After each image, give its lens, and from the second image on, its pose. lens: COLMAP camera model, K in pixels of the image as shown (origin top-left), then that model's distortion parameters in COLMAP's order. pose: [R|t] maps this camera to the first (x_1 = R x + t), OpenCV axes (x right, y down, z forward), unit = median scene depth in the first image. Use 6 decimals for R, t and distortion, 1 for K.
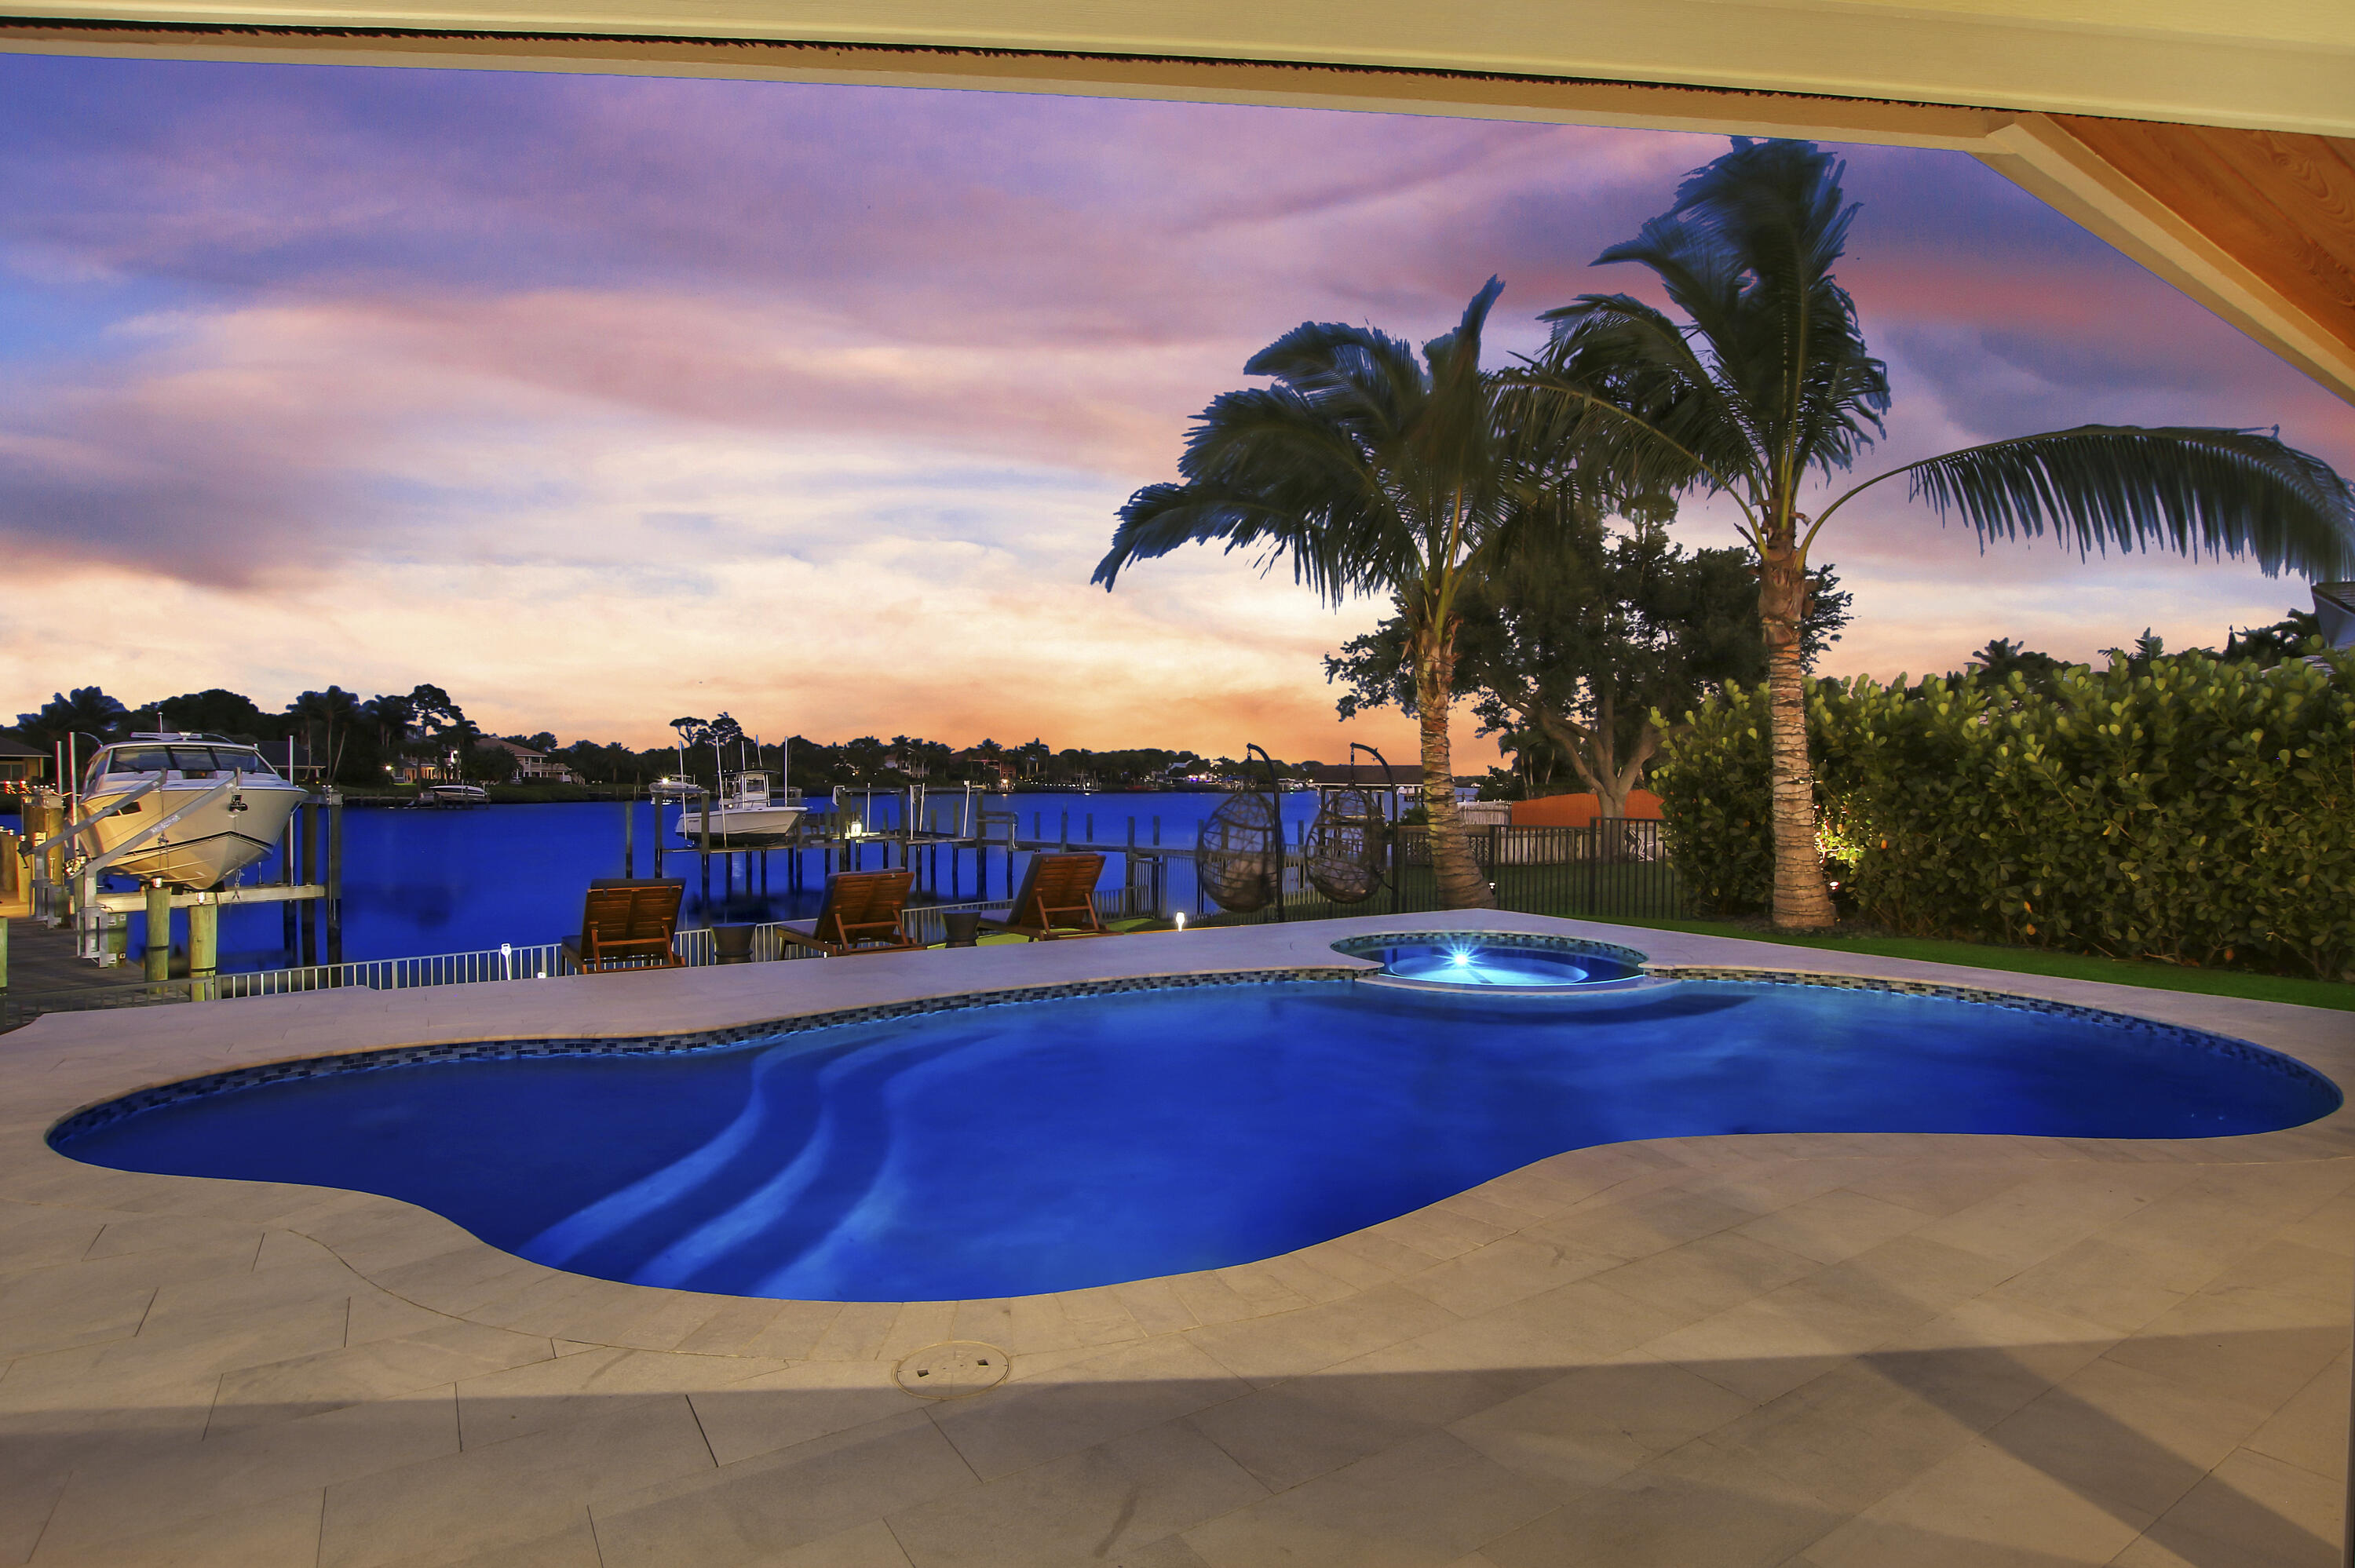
lens RADIAL K [[1202.4, 0, 1193.5], [0, 1202.4, 780.8], [0, 0, 1]] dist [-0.027370, 0.005671]
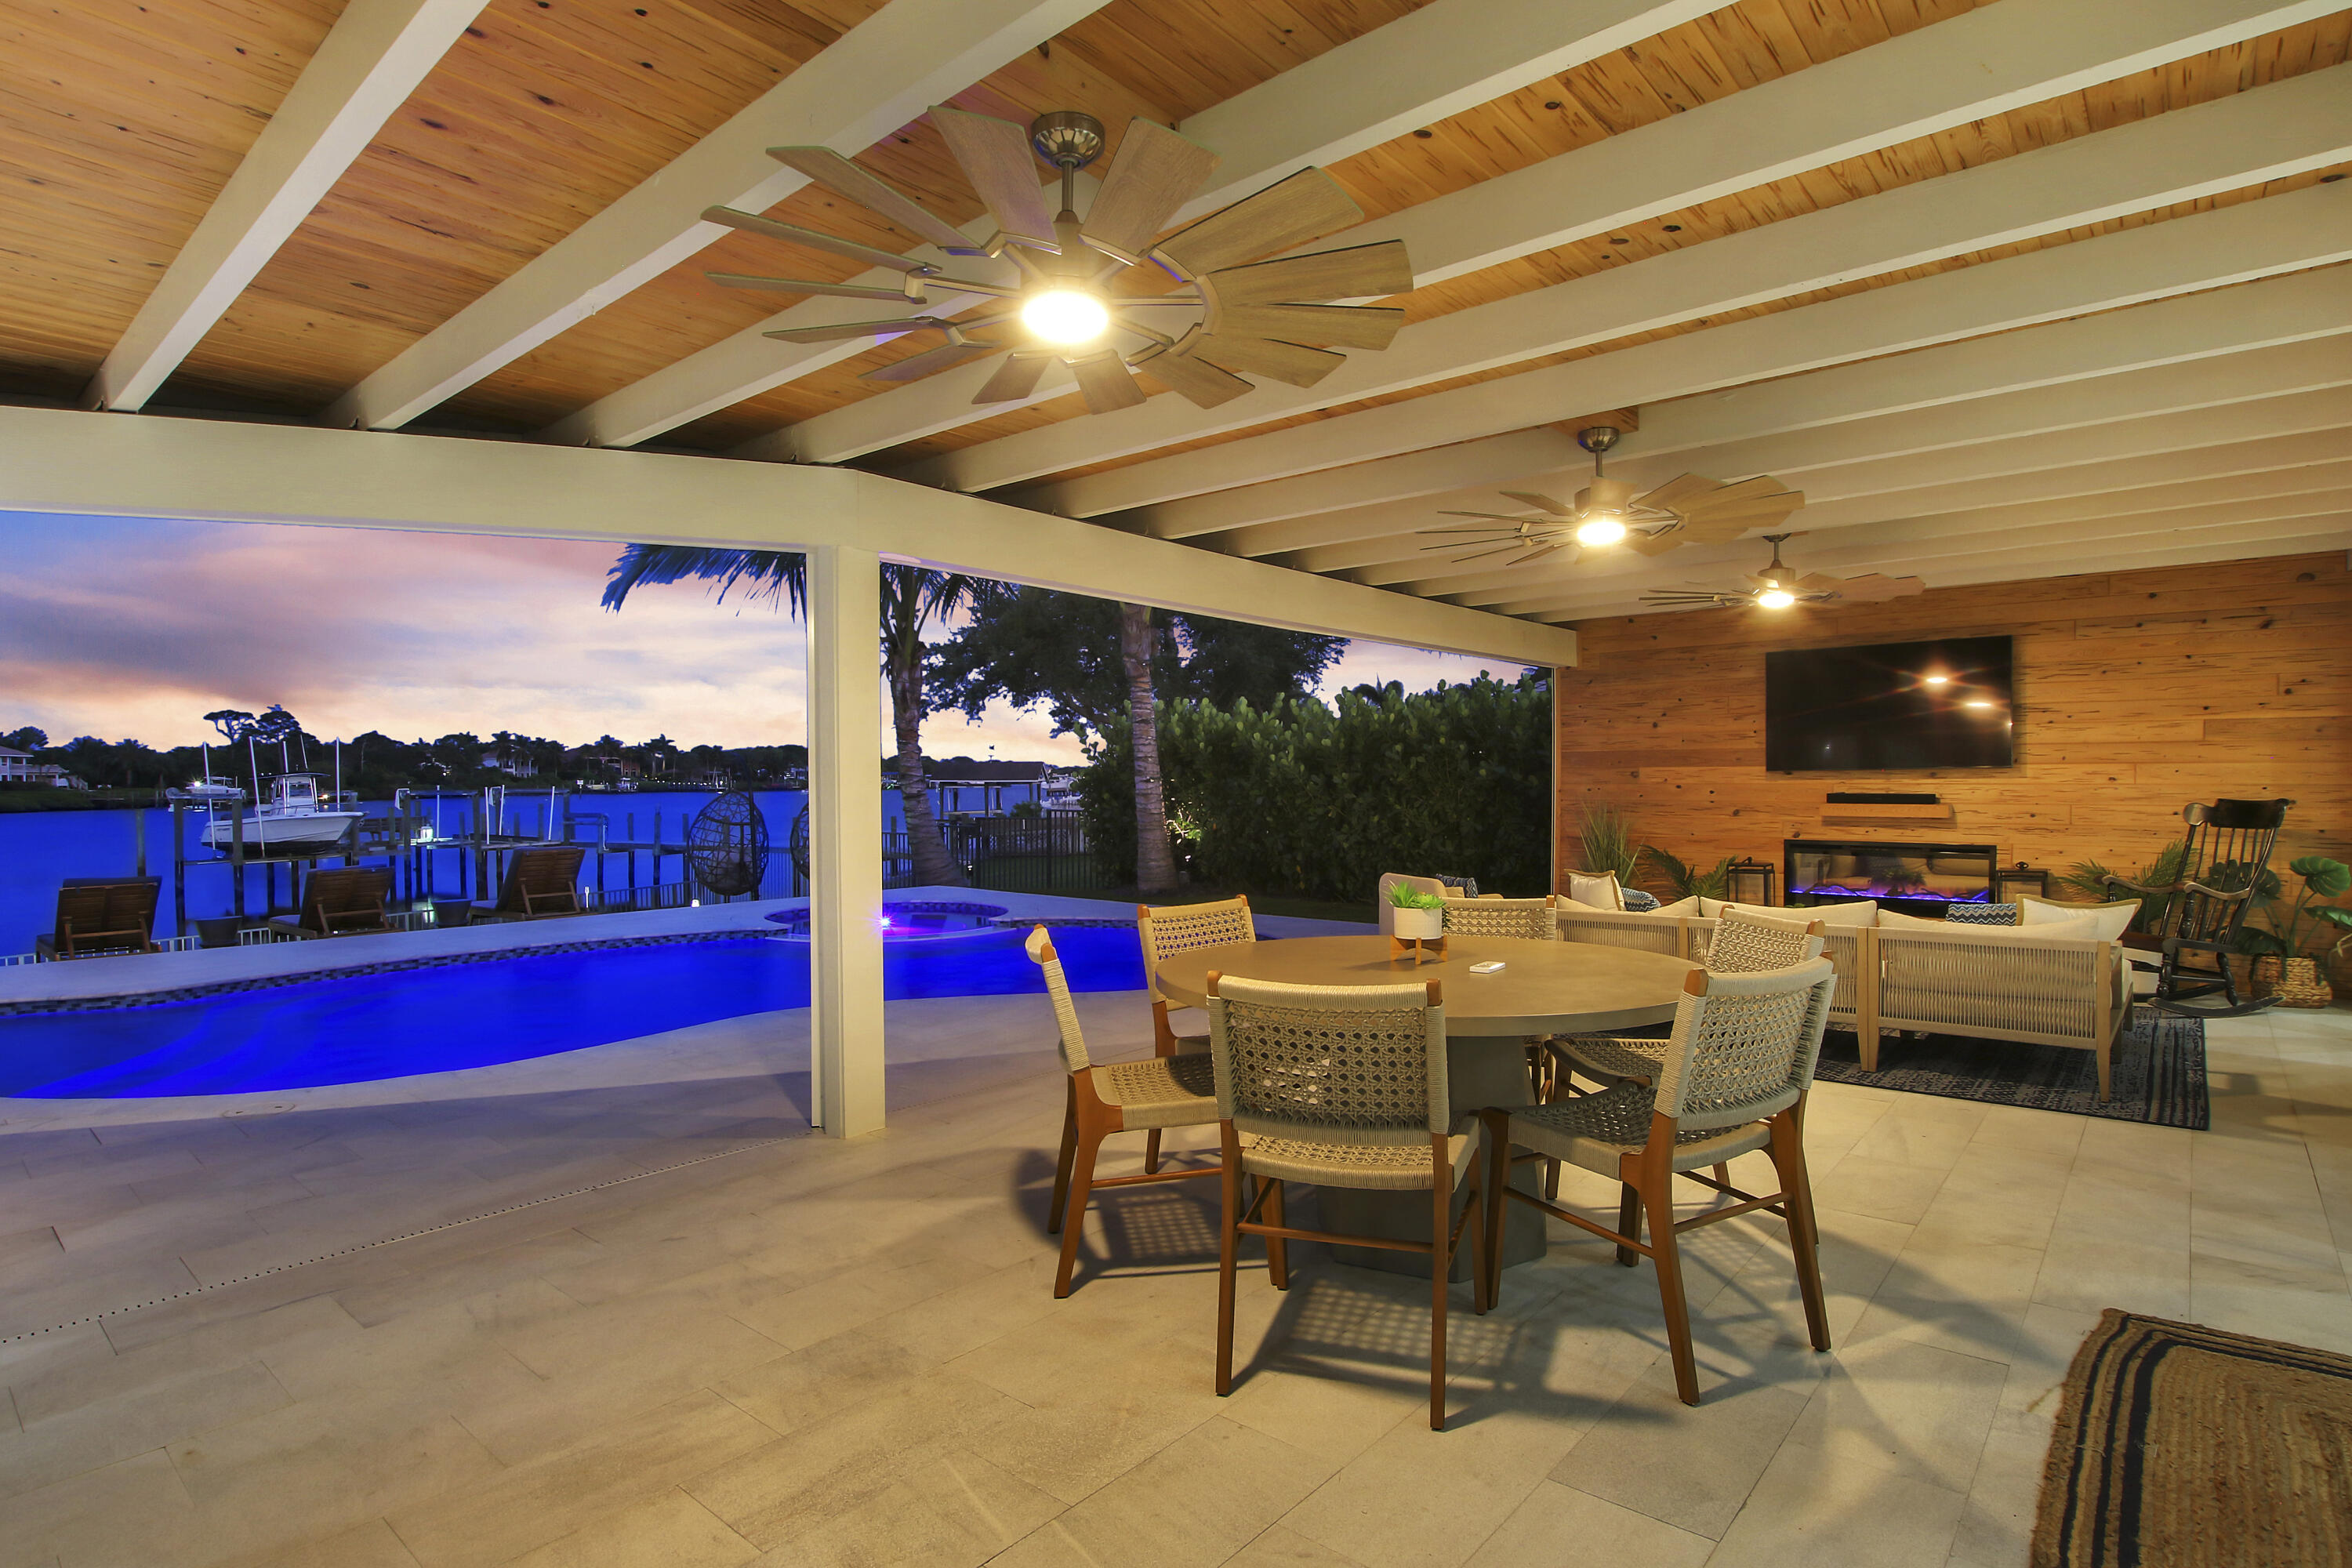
lens RADIAL K [[1201.0, 0, 1177.3], [0, 1201.0, 801.6], [0, 0, 1]] dist [-0.027370, 0.005671]
pose [[0.962507, -0.015225, 0.270830, 0.039966], [0.009389, 0.999695, 0.022831, -0.001342], [-0.271095, -0.019432, 0.962357, -0.067806]]
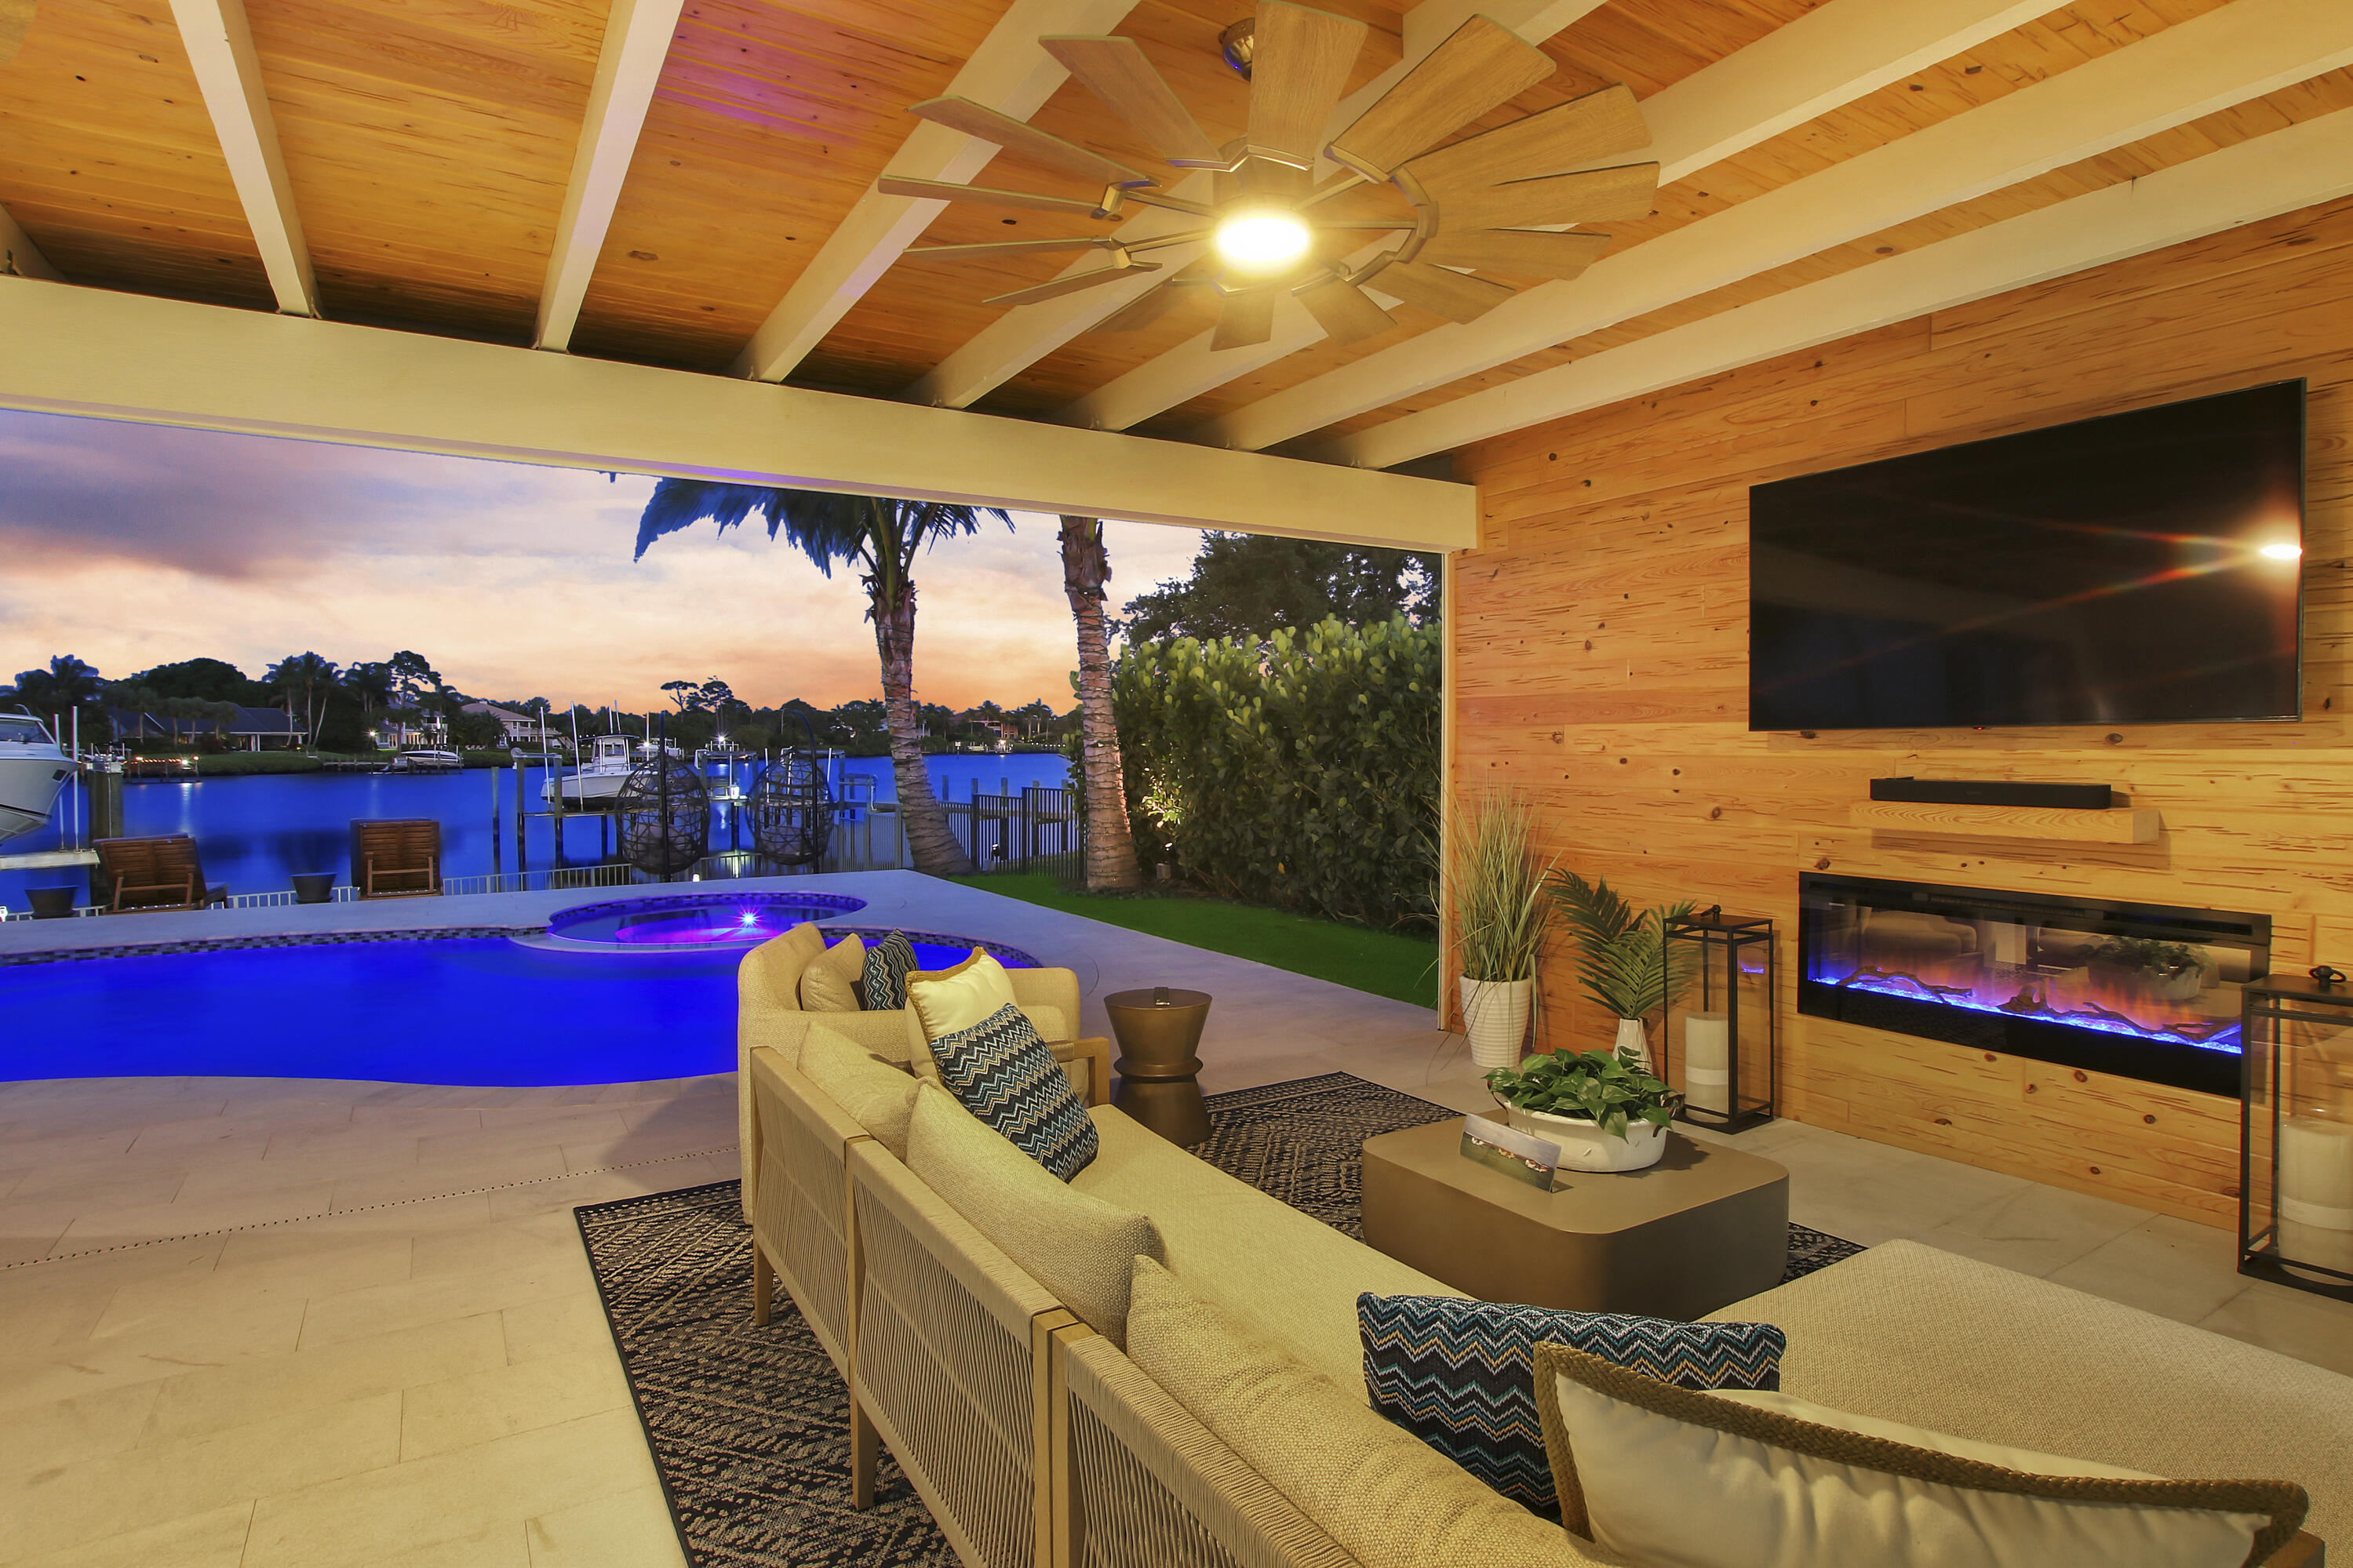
lens RADIAL K [[1201.4, 0, 1180.1], [0, 1201.4, 753.4], [0, 0, 1]] dist [-0.027370, 0.005671]
pose [[0.999812, -0.006975, -0.018072, 0.136967], [0.007174, 0.999914, 0.010963, -0.000579], [0.017994, -0.011090, 0.999777, -0.004821]]
